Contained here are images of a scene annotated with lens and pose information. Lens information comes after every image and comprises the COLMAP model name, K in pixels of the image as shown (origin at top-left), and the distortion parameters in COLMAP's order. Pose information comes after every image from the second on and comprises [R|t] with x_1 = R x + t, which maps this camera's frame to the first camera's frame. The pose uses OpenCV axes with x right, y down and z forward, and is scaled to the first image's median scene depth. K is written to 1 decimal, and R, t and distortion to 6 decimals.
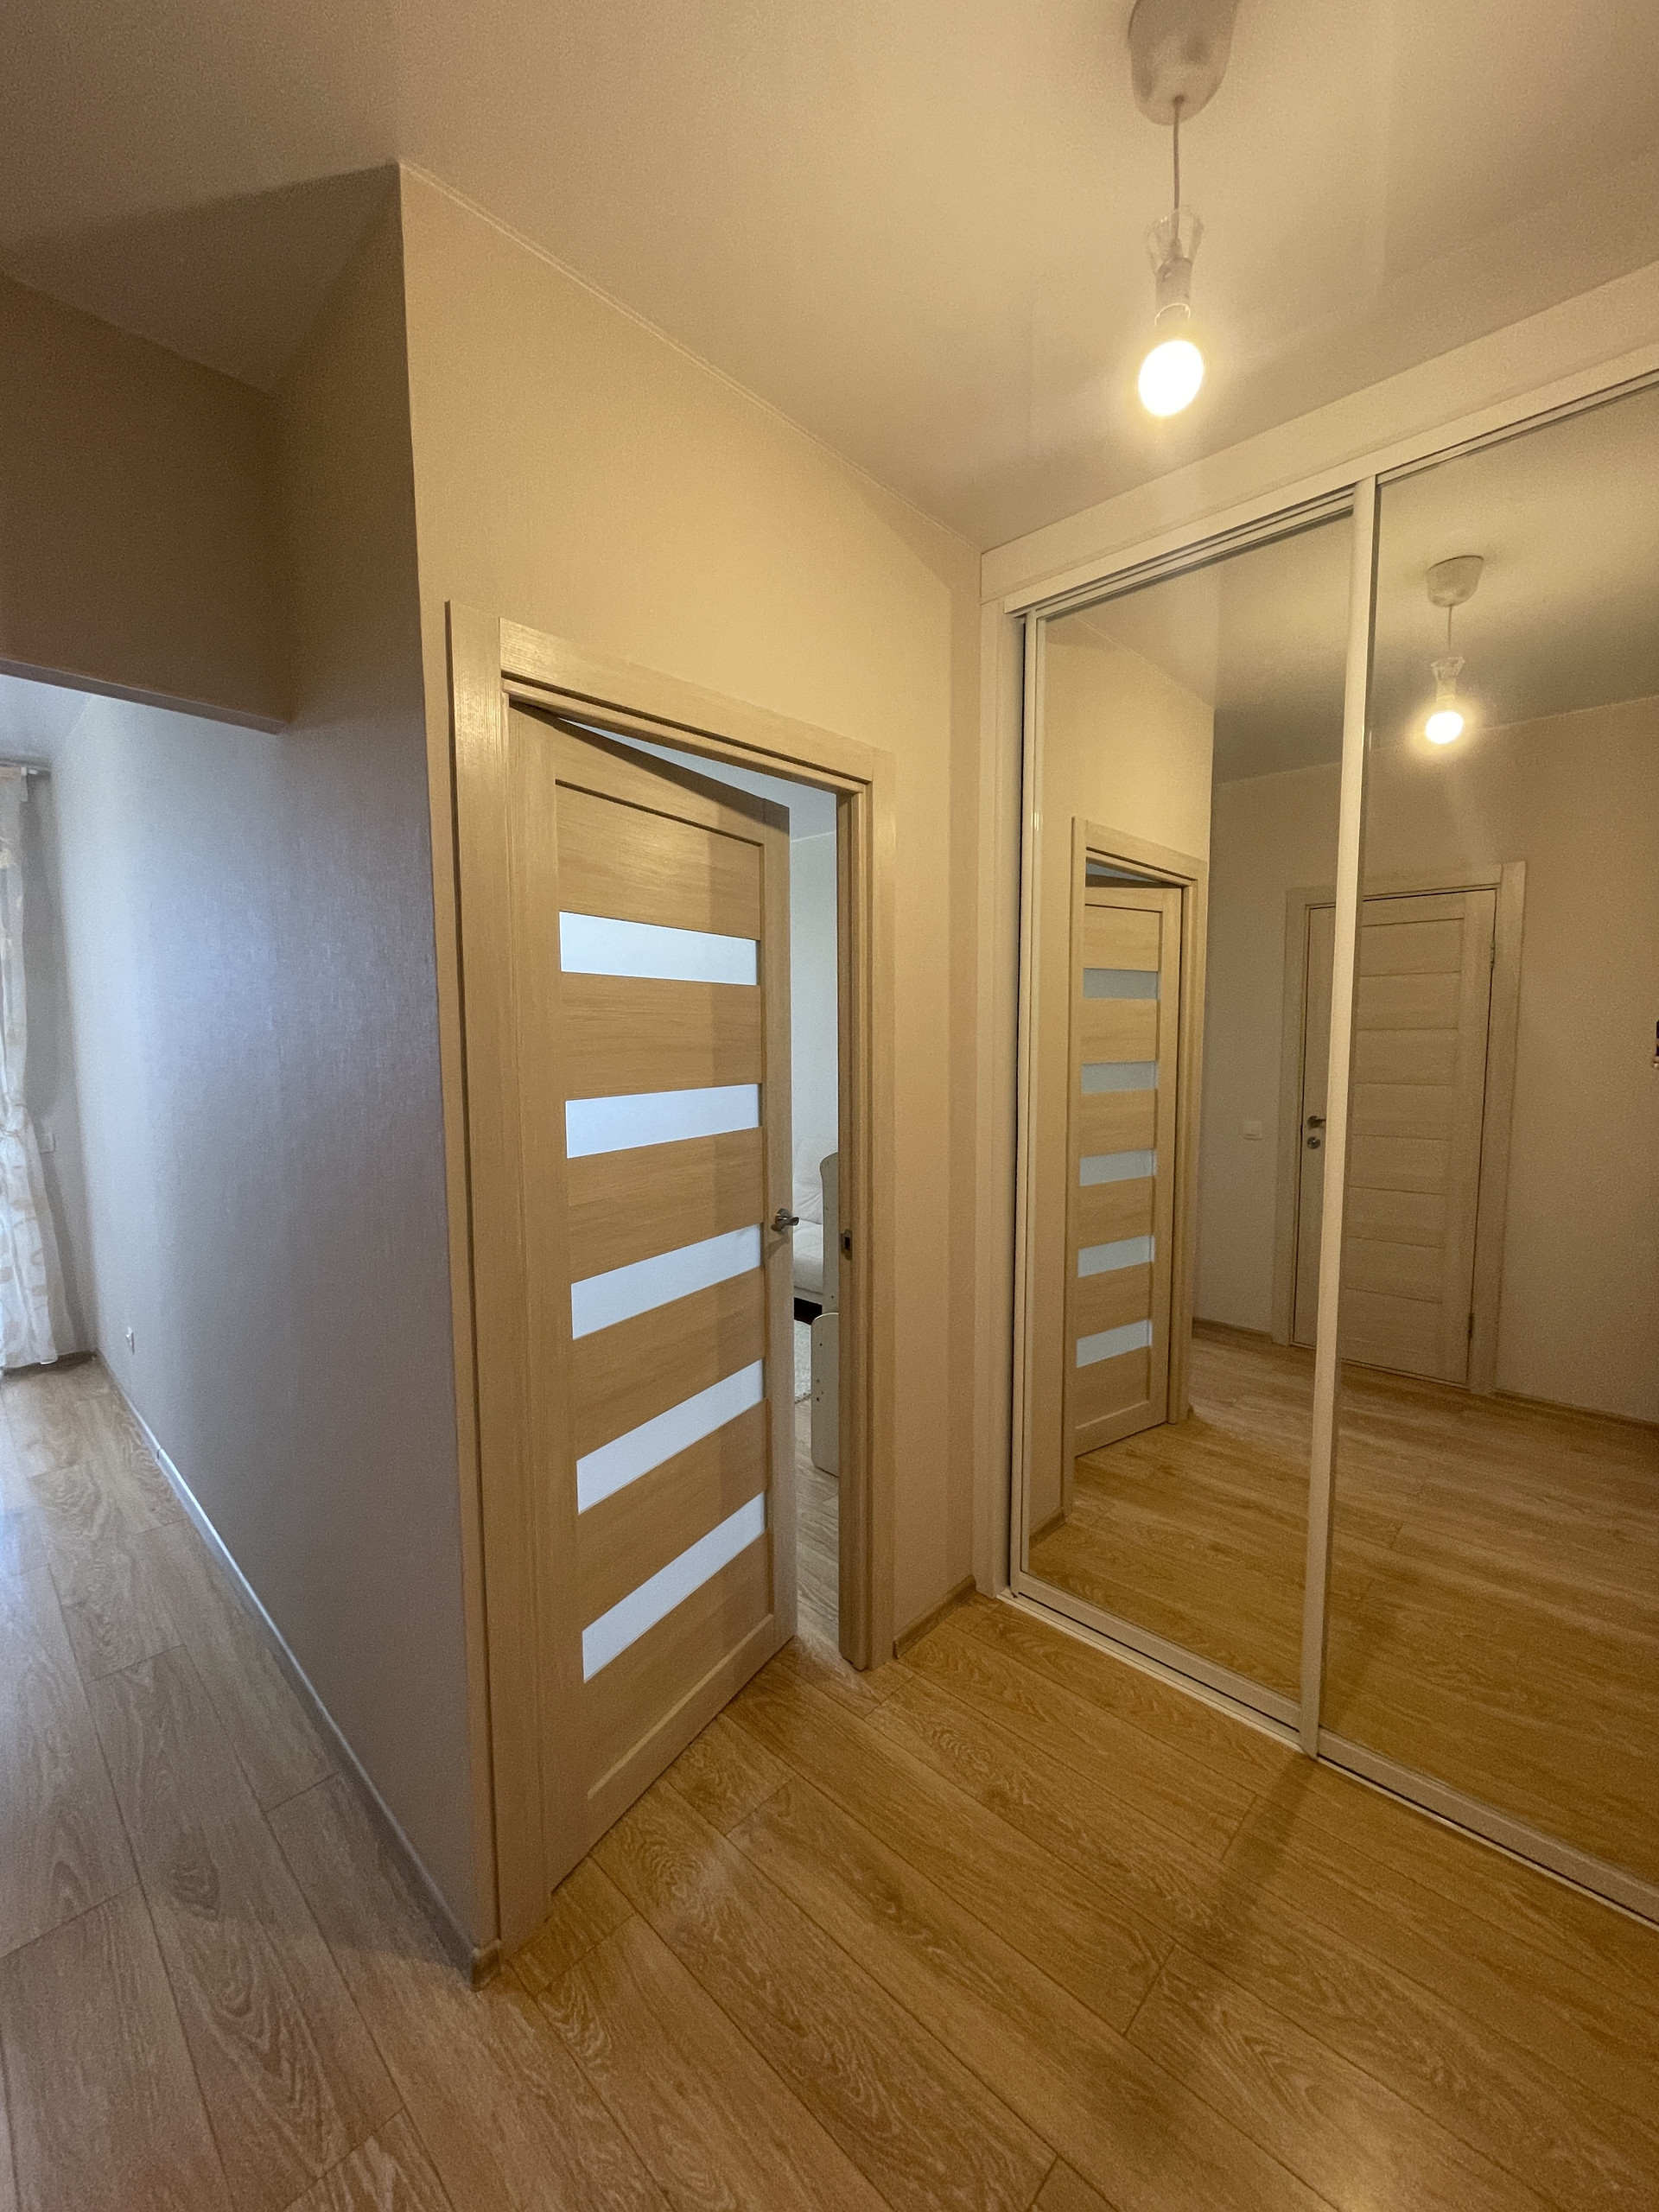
lens RADIAL K [[897.9, 0, 818.0], [0, 897.9, 1117.3], [0, 0, 1]] dist [-0.003524, 0.000485]
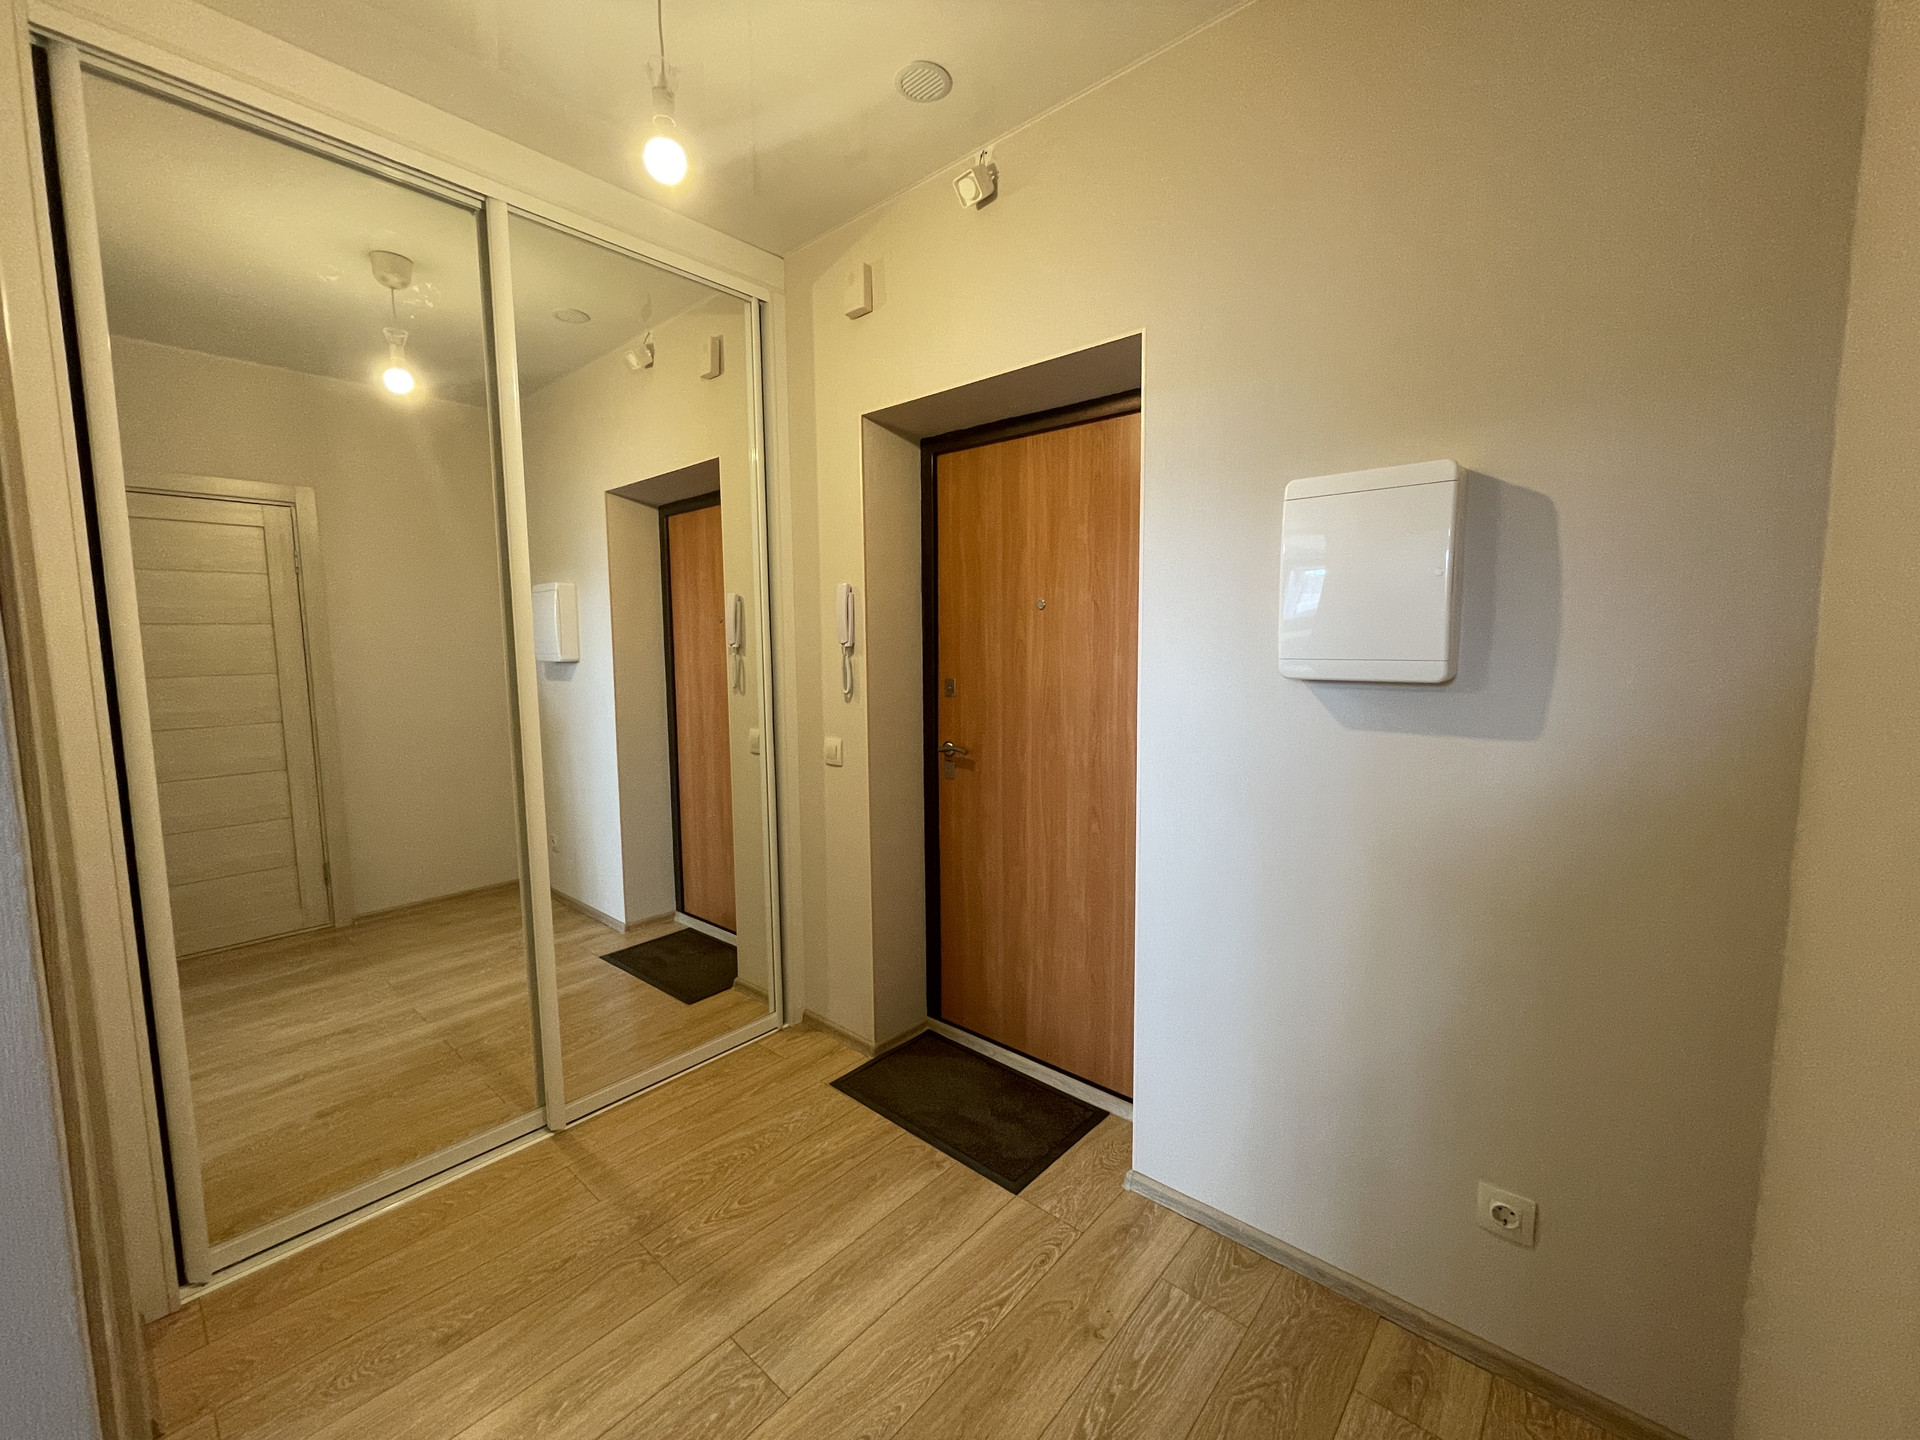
lens RADIAL K [[779.4, 0, 956.4], [0, 779.4, 711.9], [0, 0, 1]] dist [-0.003524, 0.000485]
pose [[-0.033300, -0.096362, 0.994789, -0.508738], [0.106656, 0.989315, 0.099401, 0.012106], [-0.993738, 0.109411, -0.022666, 0.284608]]
